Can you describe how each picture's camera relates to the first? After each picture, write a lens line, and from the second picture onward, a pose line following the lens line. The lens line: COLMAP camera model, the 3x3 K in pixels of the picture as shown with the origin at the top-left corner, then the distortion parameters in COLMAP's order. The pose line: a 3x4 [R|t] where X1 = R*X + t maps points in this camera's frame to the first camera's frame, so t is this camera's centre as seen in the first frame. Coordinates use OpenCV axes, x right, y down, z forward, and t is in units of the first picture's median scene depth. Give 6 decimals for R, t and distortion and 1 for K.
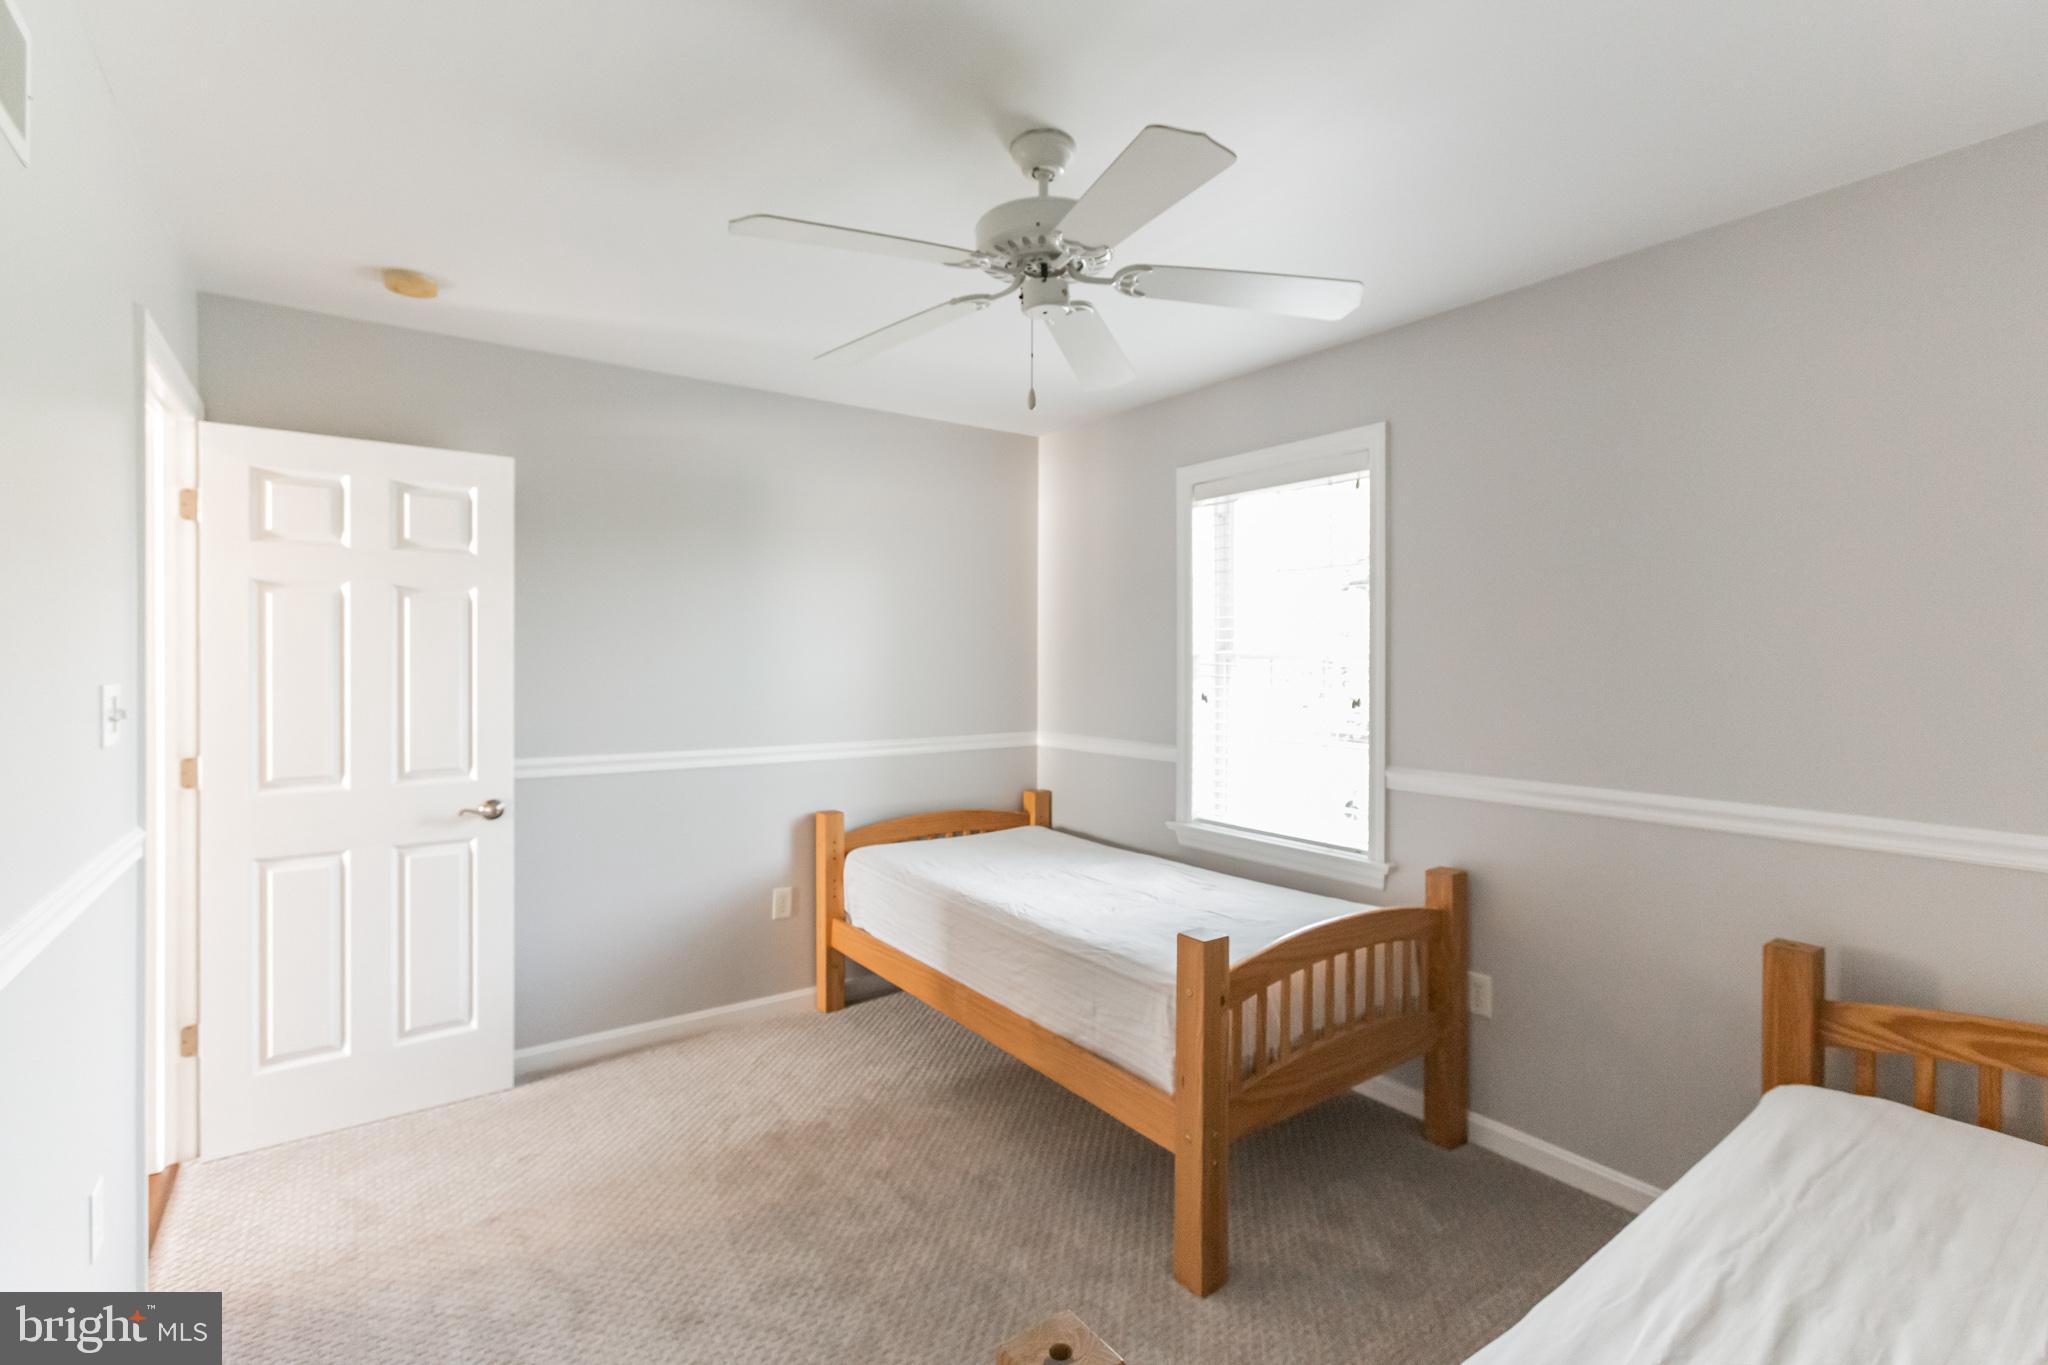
lens RADIAL K [[924.9, 0, 1017.8], [0, 924.9, 664.0], [0, 0, 1]] dist [0.001118, 0.000111]
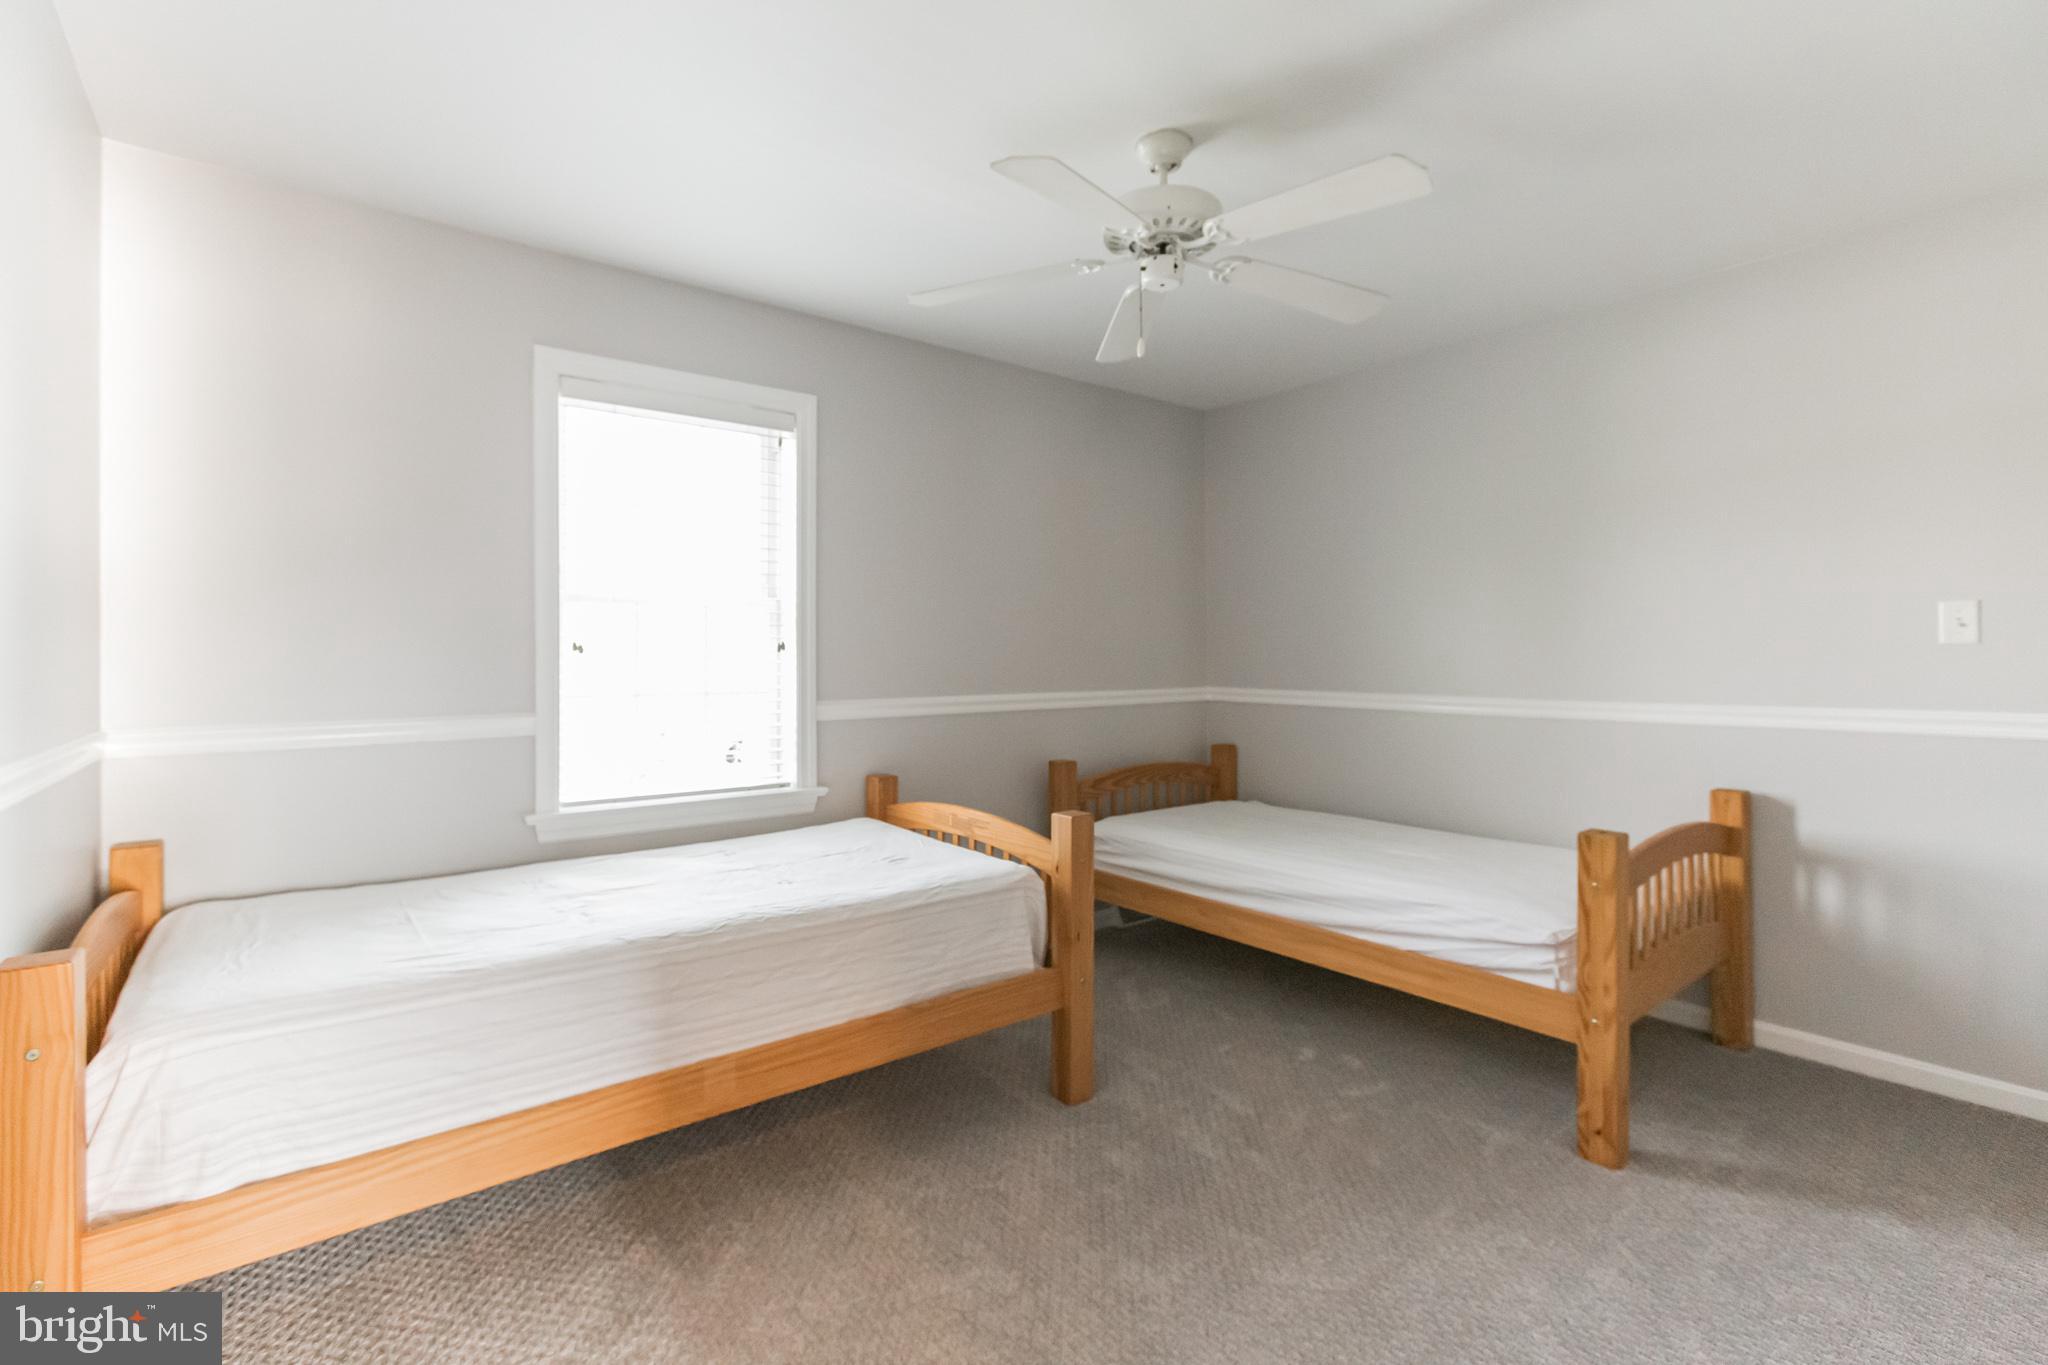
lens RADIAL K [[924.9, 0, 999.4], [0, 924.9, 654.0], [0, 0, 1]] dist [0.001118, 0.000111]
pose [[-0.026747, -0.001557, 0.999641, -0.709829], [0.008112, 0.999966, 0.001774, 0.050819], [-0.999609, 0.008156, -0.026733, 0.775340]]
